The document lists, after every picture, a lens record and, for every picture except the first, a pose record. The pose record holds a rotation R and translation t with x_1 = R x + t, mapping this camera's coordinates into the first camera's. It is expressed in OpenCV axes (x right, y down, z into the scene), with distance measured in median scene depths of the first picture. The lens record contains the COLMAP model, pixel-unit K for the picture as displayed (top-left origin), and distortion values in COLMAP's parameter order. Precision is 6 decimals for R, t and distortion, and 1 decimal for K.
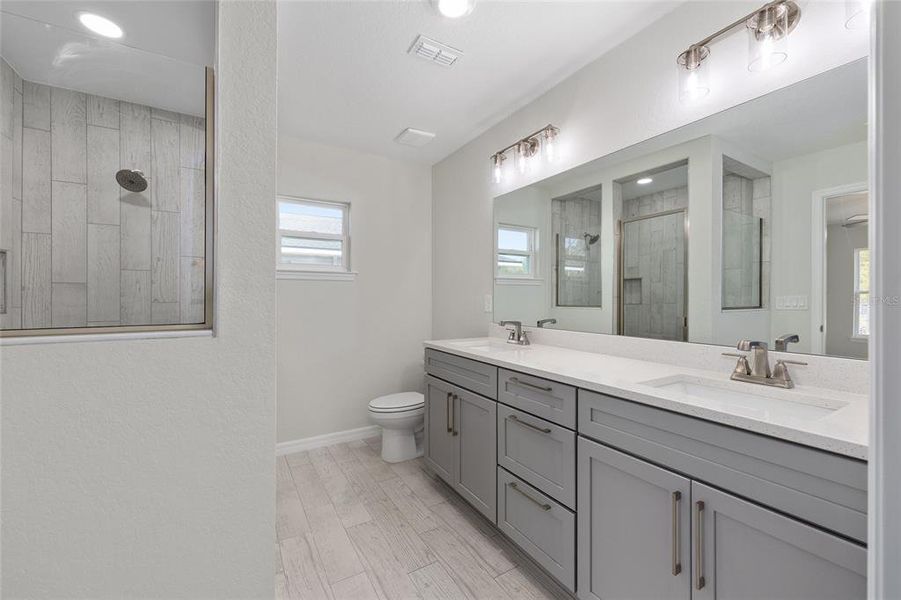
lens RADIAL K [[365.4, 0, 452.3], [0, 365.4, 299.5], [0, 0, 1]] dist [0.003076, 0.000199]
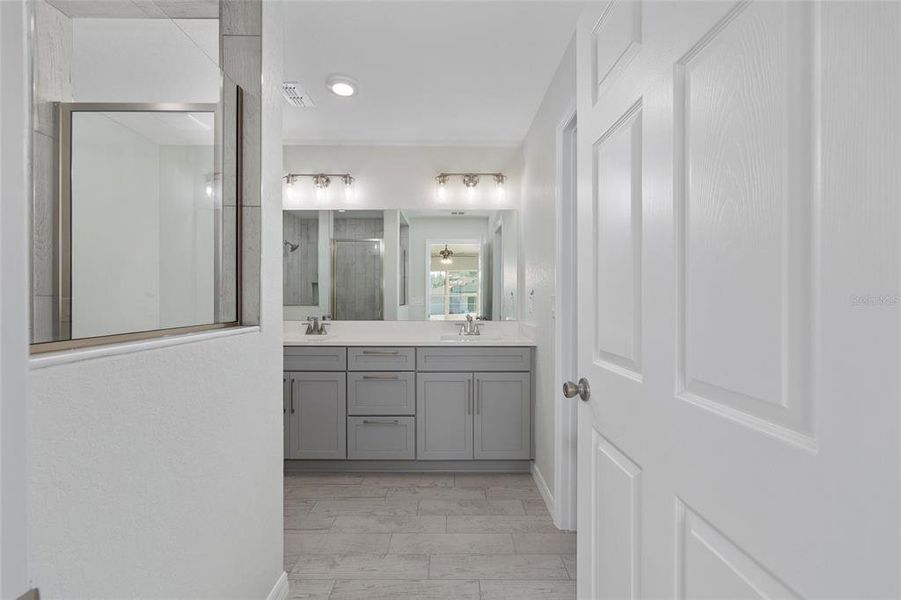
lens RADIAL K [[365.4, 0, 450.5], [0, 365.4, 298.4], [0, 0, 1]] dist [0.003076, 0.000199]
pose [[0.520791, -0.002939, 0.853679, -0.896836], [0.004165, 0.999991, 0.000902, -0.001163], [-0.853674, 0.003086, 0.520798, -0.079668]]
